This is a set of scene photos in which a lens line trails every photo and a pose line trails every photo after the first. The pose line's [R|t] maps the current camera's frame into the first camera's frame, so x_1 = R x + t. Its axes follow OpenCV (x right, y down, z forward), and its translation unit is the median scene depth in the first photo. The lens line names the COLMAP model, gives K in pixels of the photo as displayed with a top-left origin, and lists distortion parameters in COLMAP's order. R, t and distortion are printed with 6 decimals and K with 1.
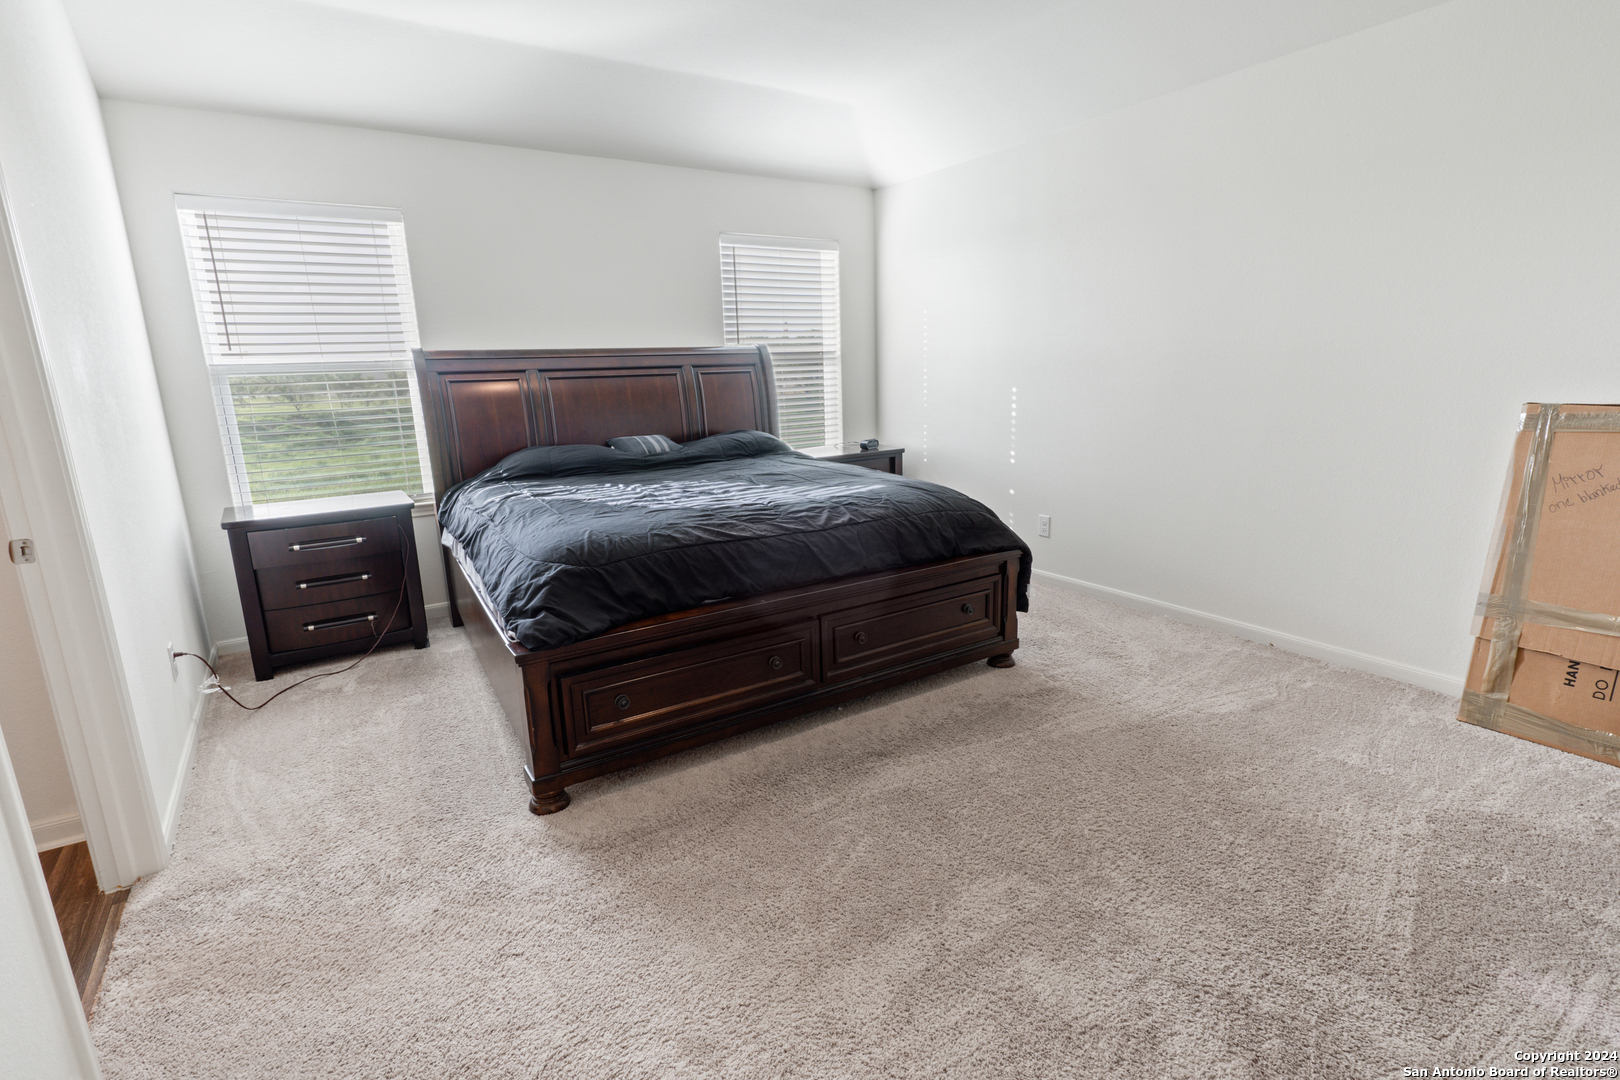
lens RADIAL K [[786.0, 0, 809.2], [0, 786.0, 543.5], [0, 0, 1]] dist [0.019231, -0.001750]
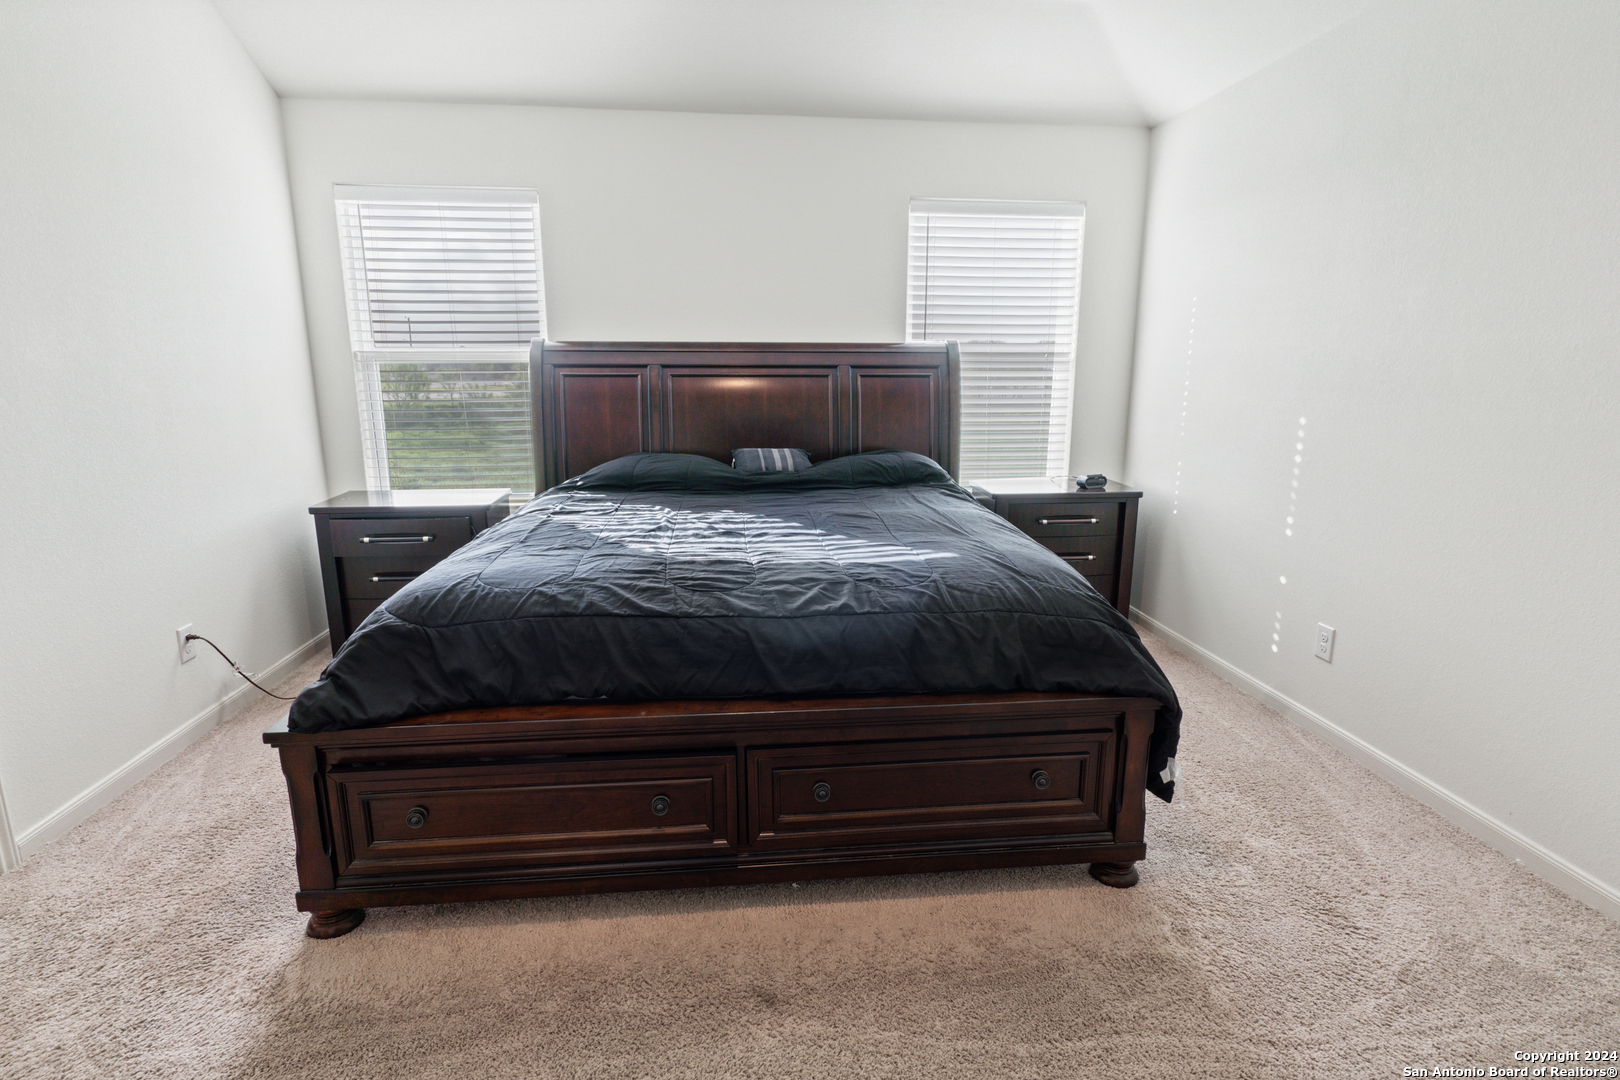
lens RADIAL K [[820.4, 0, 811.3], [0, 820.4, 541.0], [0, 0, 1]] dist [0.011043, 0.000827]
pose [[0.892924, 0.123423, -0.432958, 0.265708], [-0.128121, 0.991587, 0.018437, -0.078282], [0.431591, 0.039008, 0.901225, 0.310458]]
